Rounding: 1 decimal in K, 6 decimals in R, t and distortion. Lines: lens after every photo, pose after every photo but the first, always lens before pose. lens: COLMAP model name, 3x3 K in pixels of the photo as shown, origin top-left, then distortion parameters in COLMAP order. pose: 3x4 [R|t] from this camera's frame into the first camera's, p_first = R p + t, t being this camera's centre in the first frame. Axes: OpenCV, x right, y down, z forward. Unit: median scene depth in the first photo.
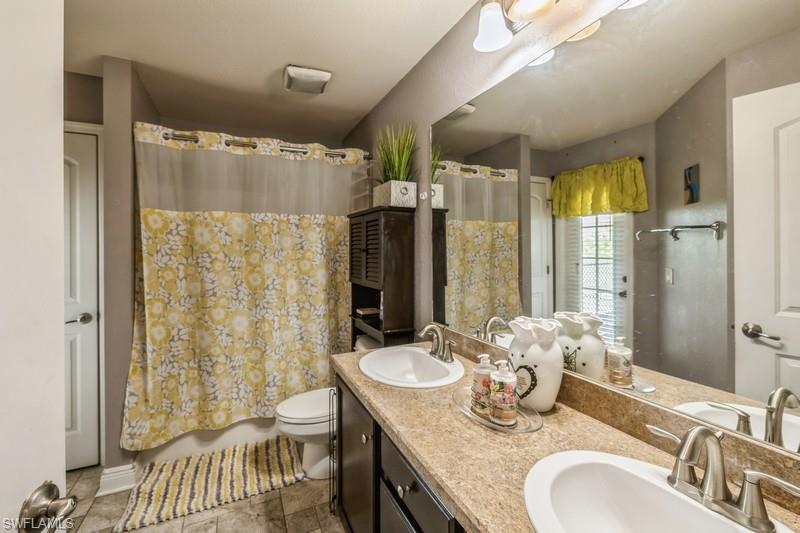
lens RADIAL K [[341.2, 0, 397.7], [0, 341.2, 249.2], [0, 0, 1]] dist [0.000576, 0.000158]
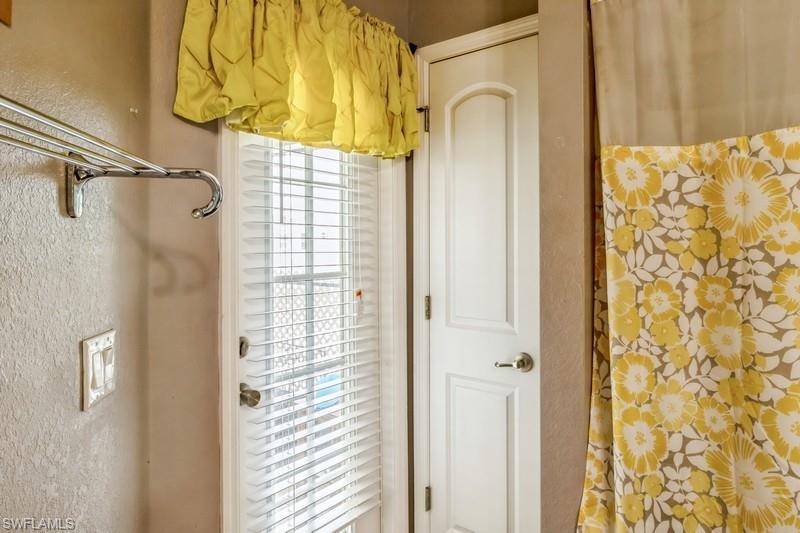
lens RADIAL K [[508.9, 0, 397.7], [0, 508.9, 242.2], [0, 0, 1]] dist [-0.002215, -0.001438]
pose [[0.468564, -0.001482, -0.883429, -0.273941], [0.003157, 0.999995, -0.000003, 0.003066], [0.883424, -0.002787, 0.468566, 0.426903]]
